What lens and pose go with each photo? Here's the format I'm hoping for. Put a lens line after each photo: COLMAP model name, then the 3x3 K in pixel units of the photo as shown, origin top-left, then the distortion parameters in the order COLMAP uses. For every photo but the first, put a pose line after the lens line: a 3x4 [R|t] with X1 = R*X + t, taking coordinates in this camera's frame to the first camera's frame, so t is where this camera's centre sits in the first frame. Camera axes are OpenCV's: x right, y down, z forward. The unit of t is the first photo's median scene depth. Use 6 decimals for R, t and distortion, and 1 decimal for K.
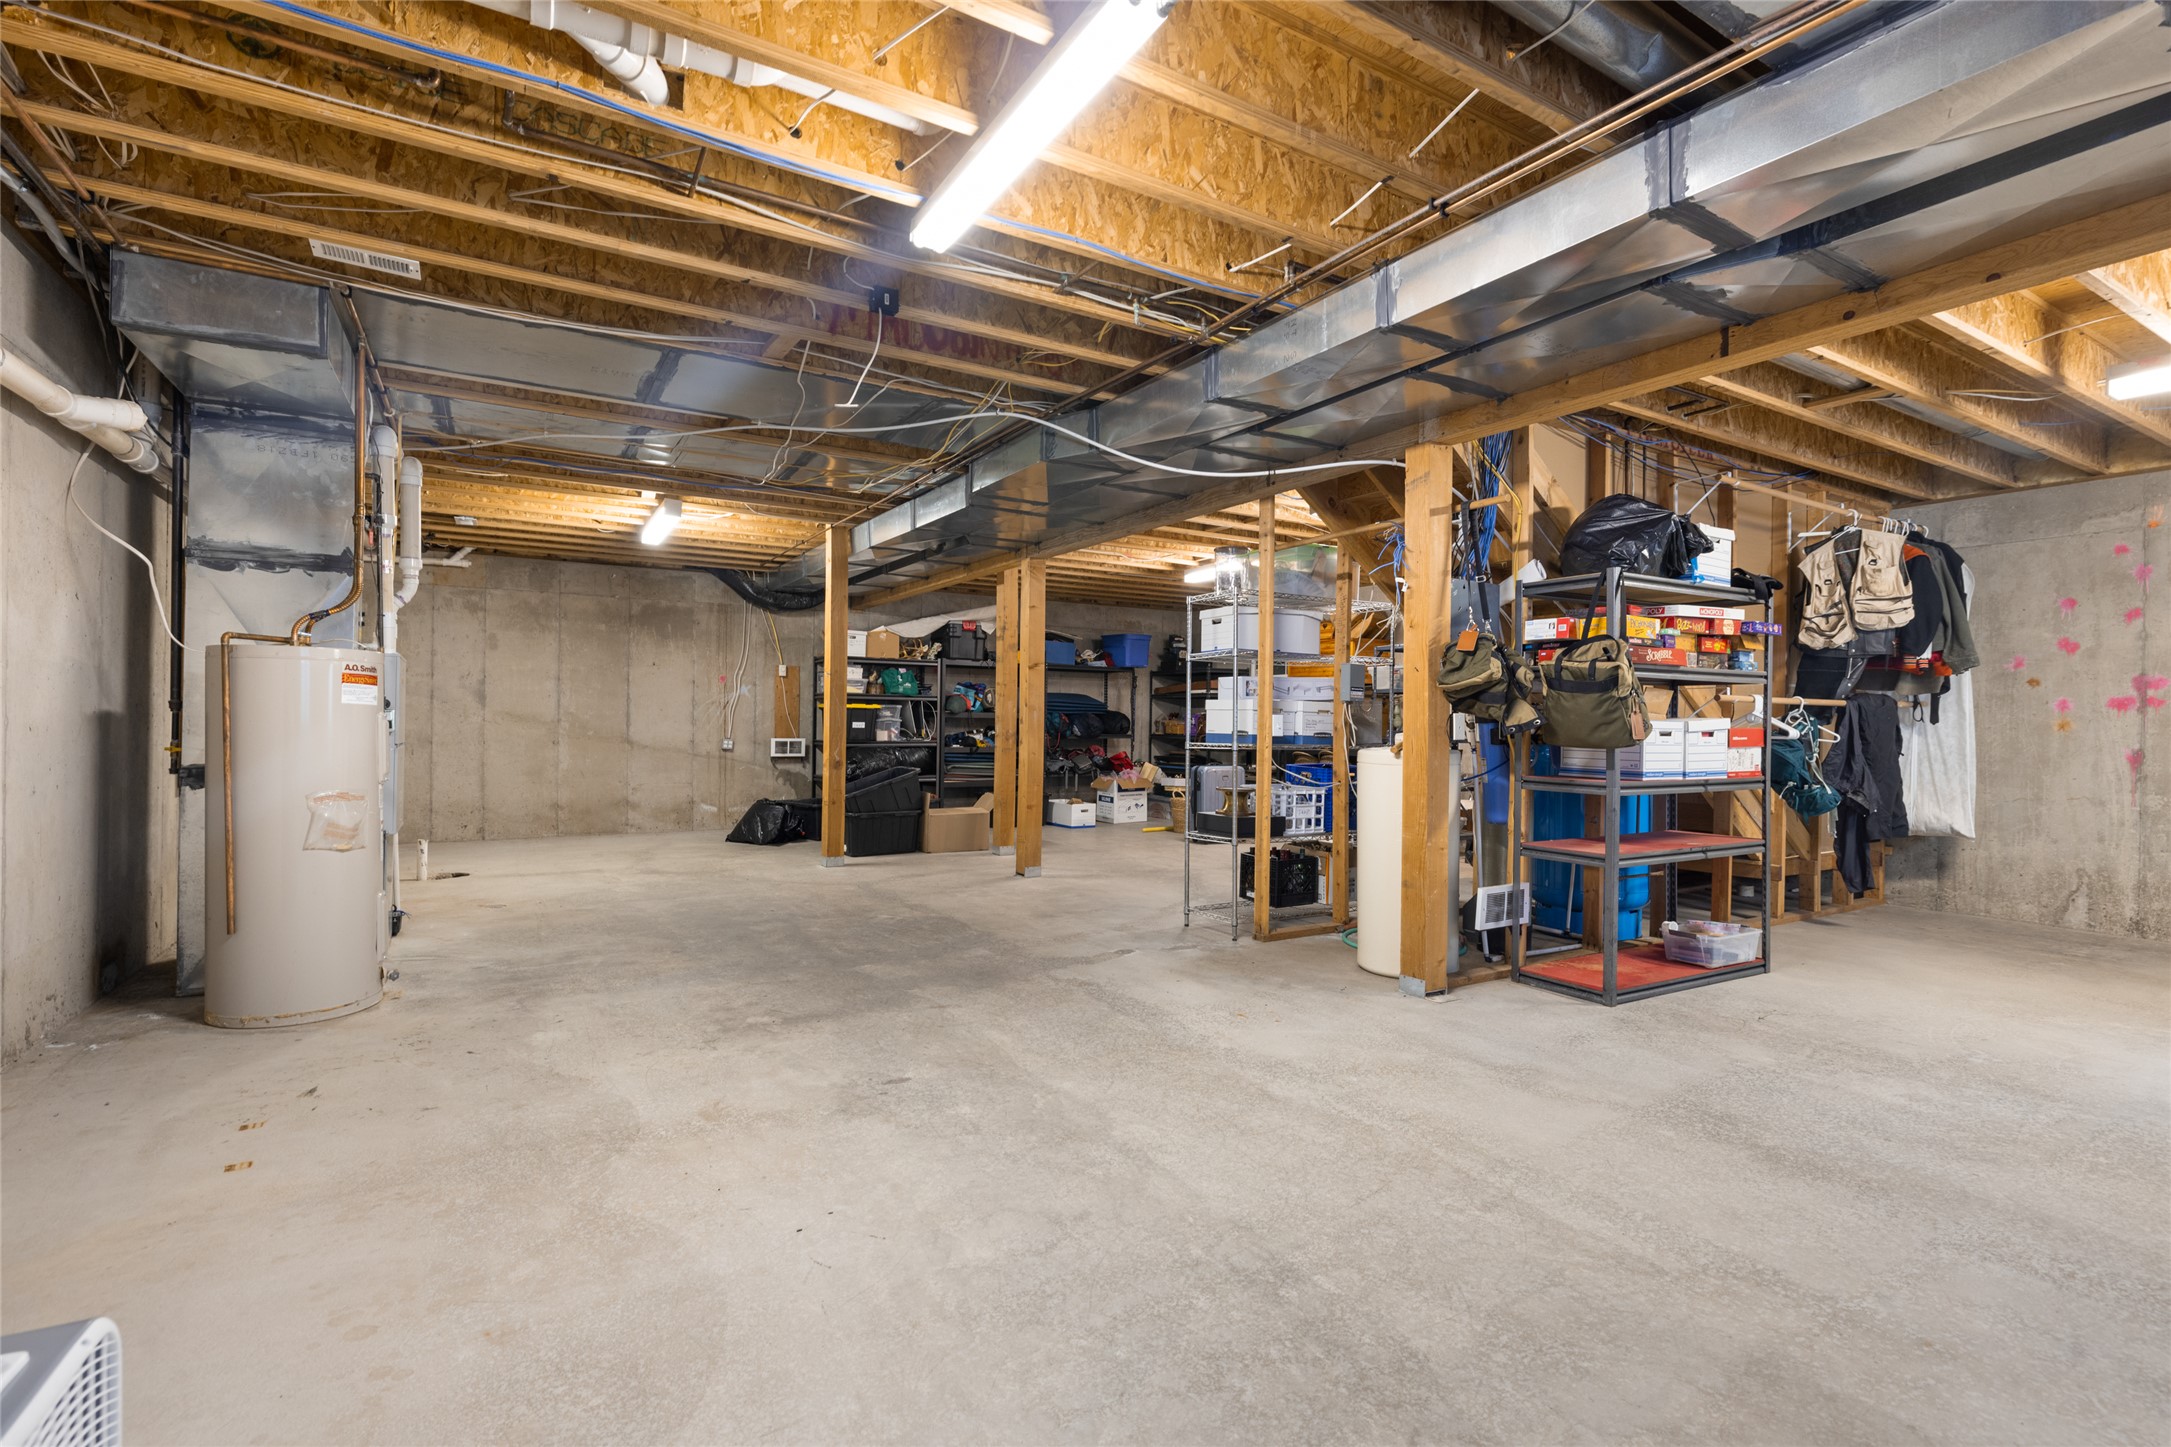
lens RADIAL K [[1036.6, 0, 1085.9], [0, 1036.6, 718.3], [0, 0, 1]] dist [0.000173, 0.000107]
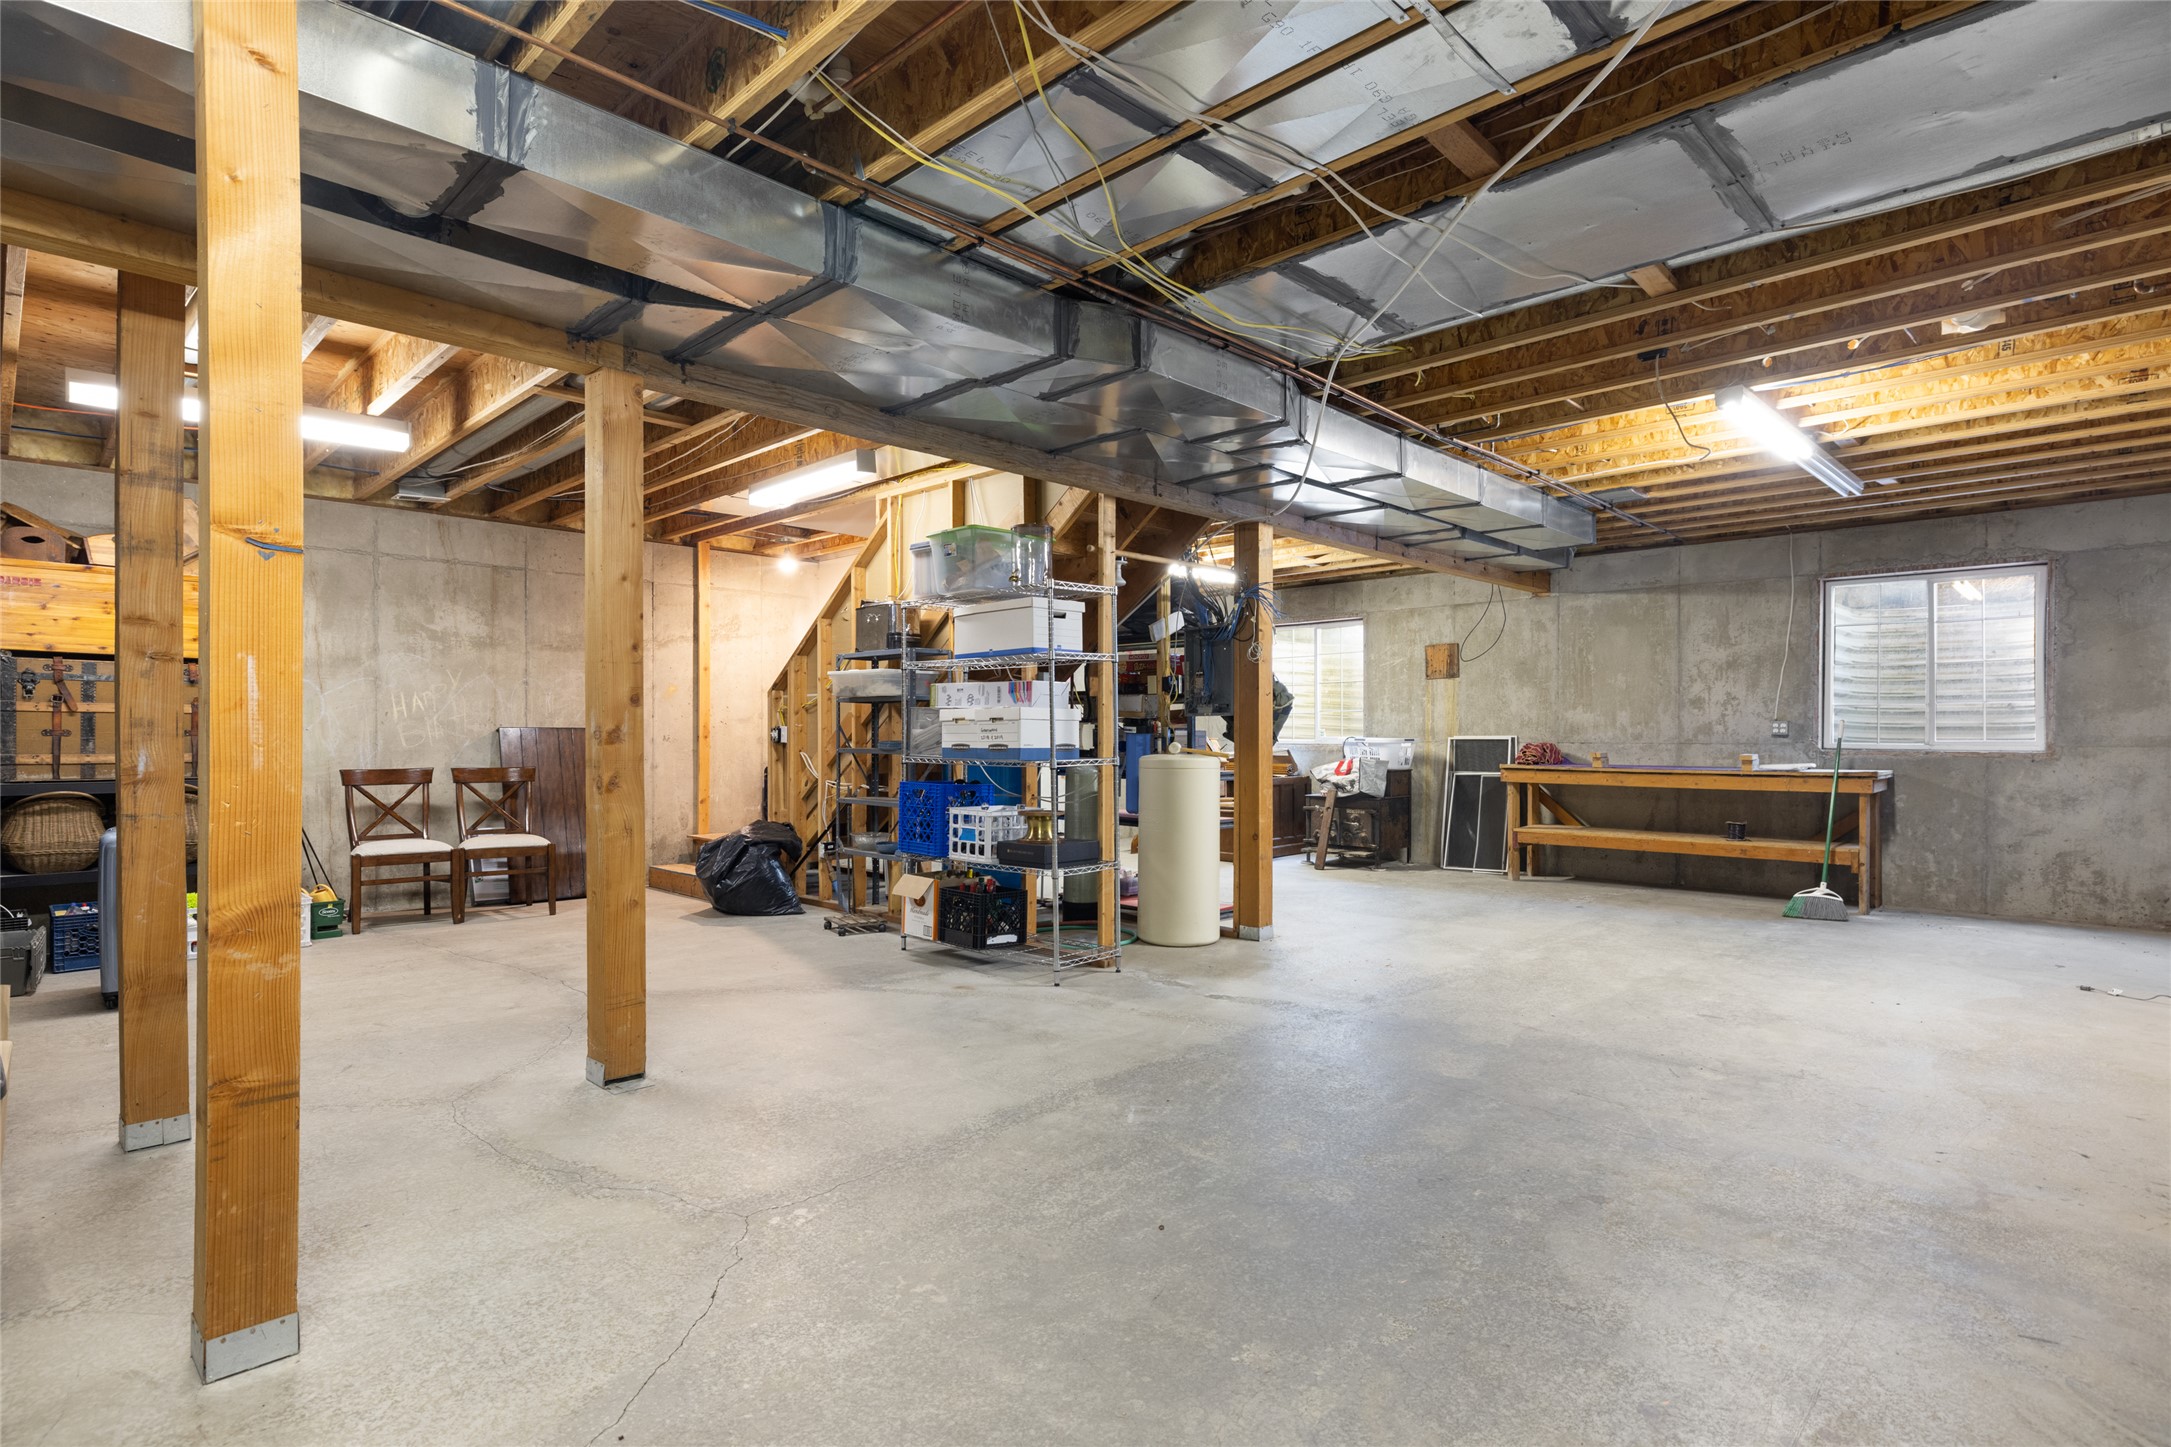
lens RADIAL K [[1079.9, 0, 1076.3], [0, 1079.9, 746.2], [0, 0, 1]] dist [0.004225, 0.000182]
pose [[-0.261001, -0.019176, 0.965148, -0.578348], [-0.008716, 0.999809, 0.017508, -0.004383], [-0.965299, -0.003842, -0.261118, 0.956522]]
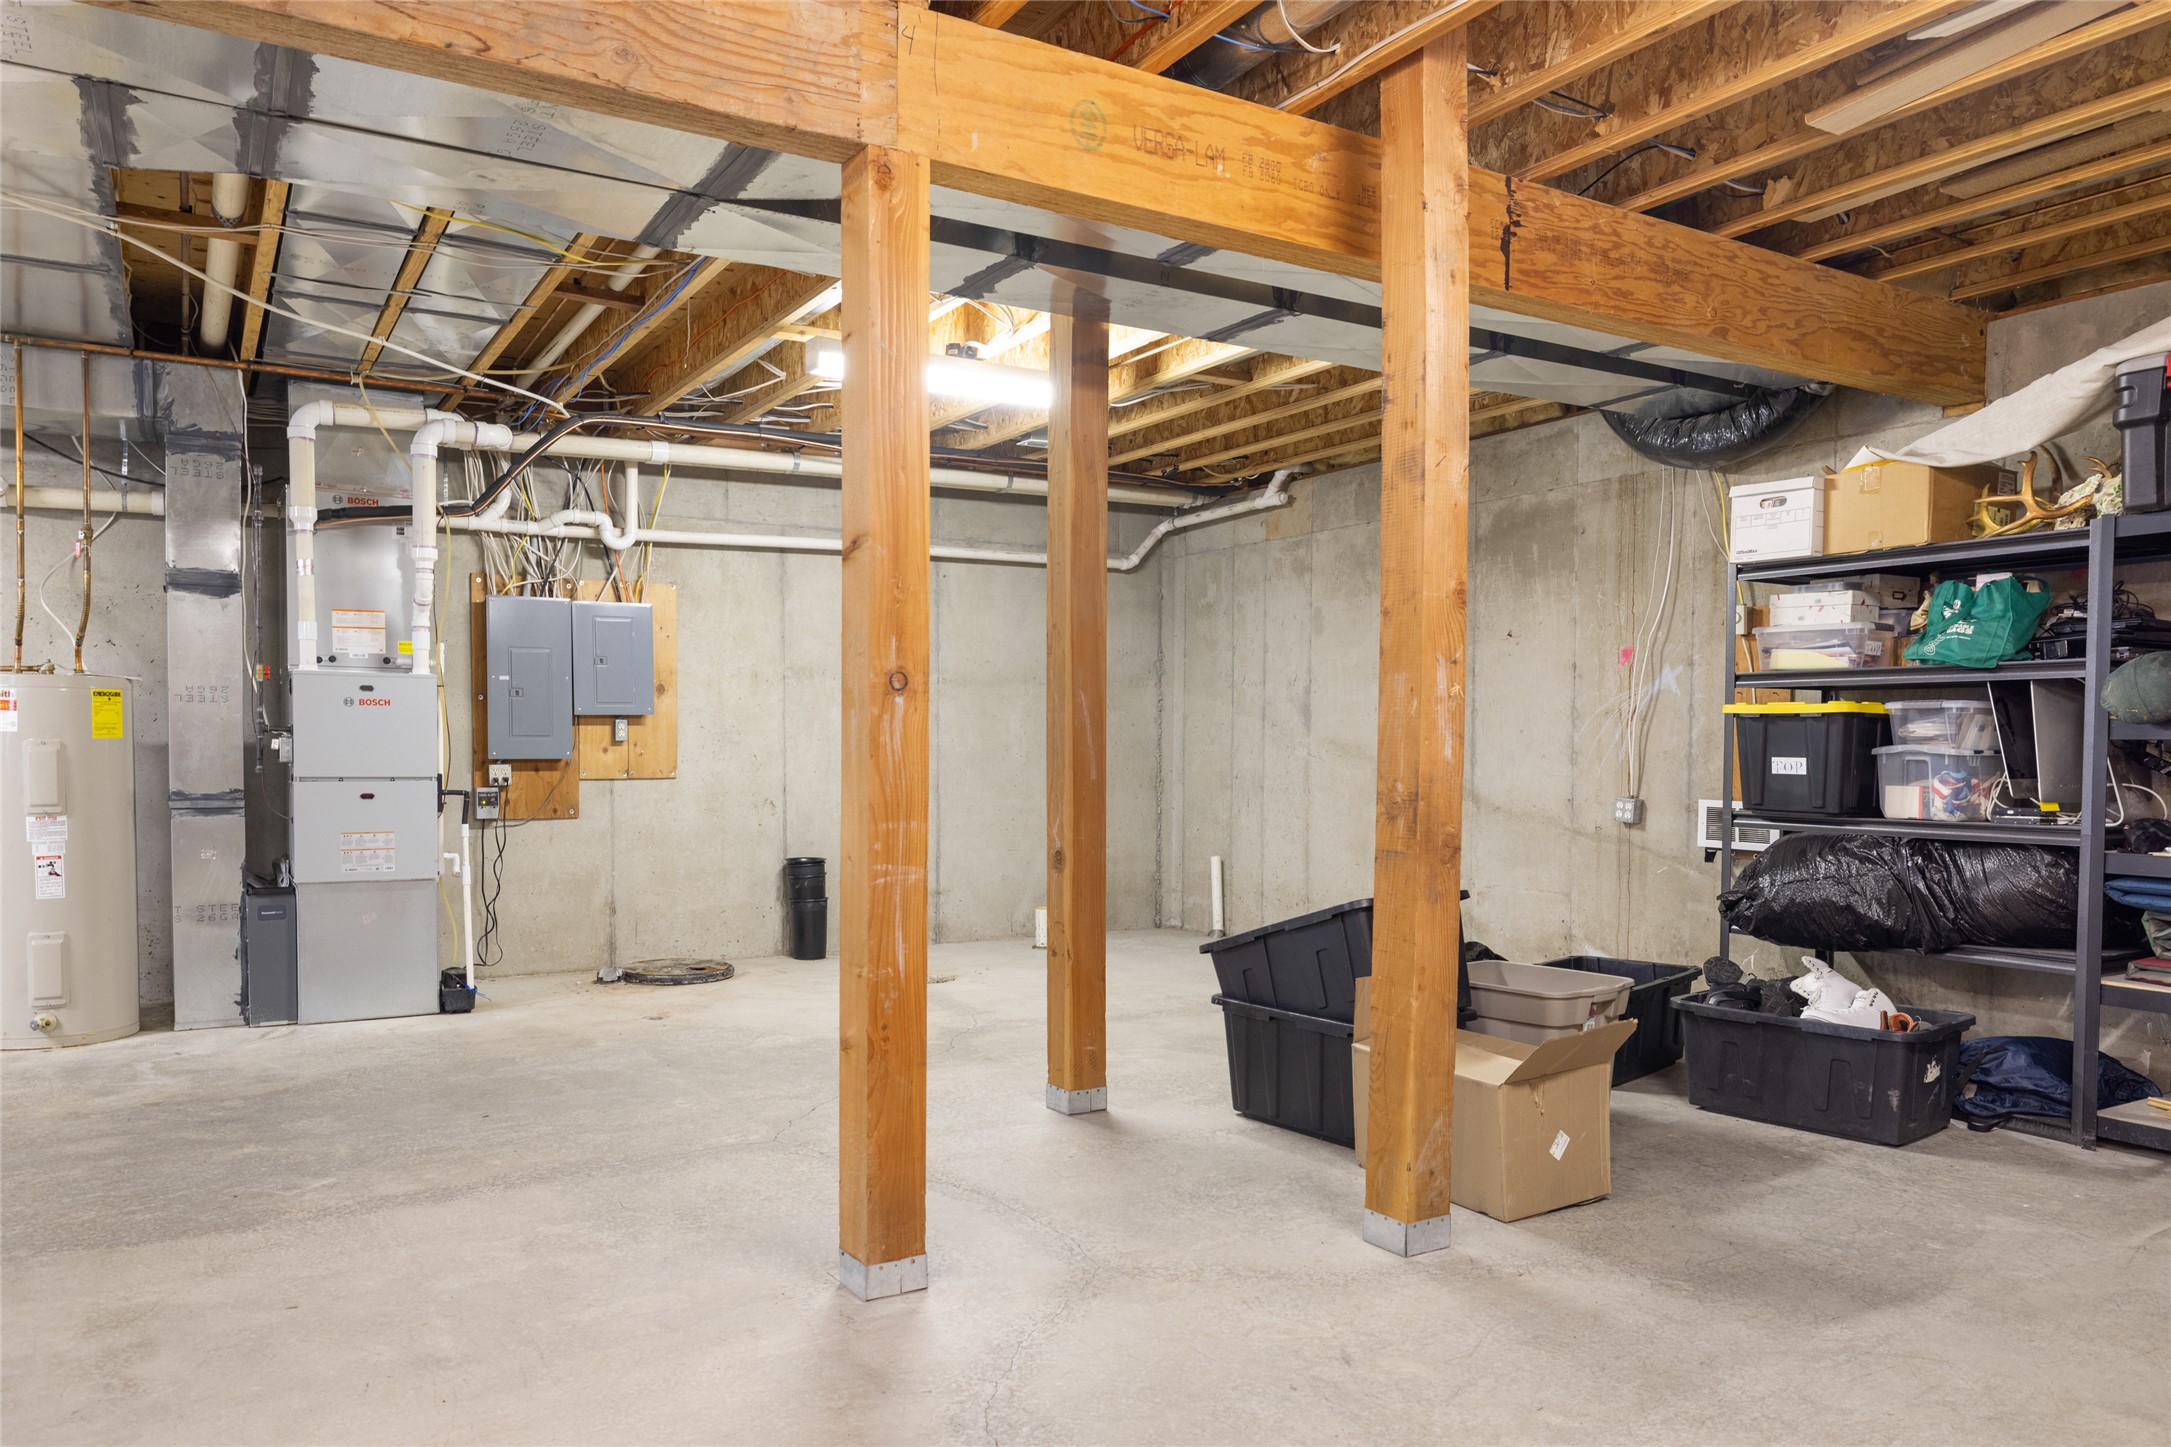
lens RADIAL K [[1483.4, 0, 1086.0], [0, 1483.4, 742.0], [0, 0, 1]] dist [0.005271, -0.000860]
pose [[0.017843, -0.010127, -0.999790, 0.344308], [0.001783, 0.999947, -0.010097, 0.004598], [0.999839, -0.001603, 0.017860, 1.076416]]
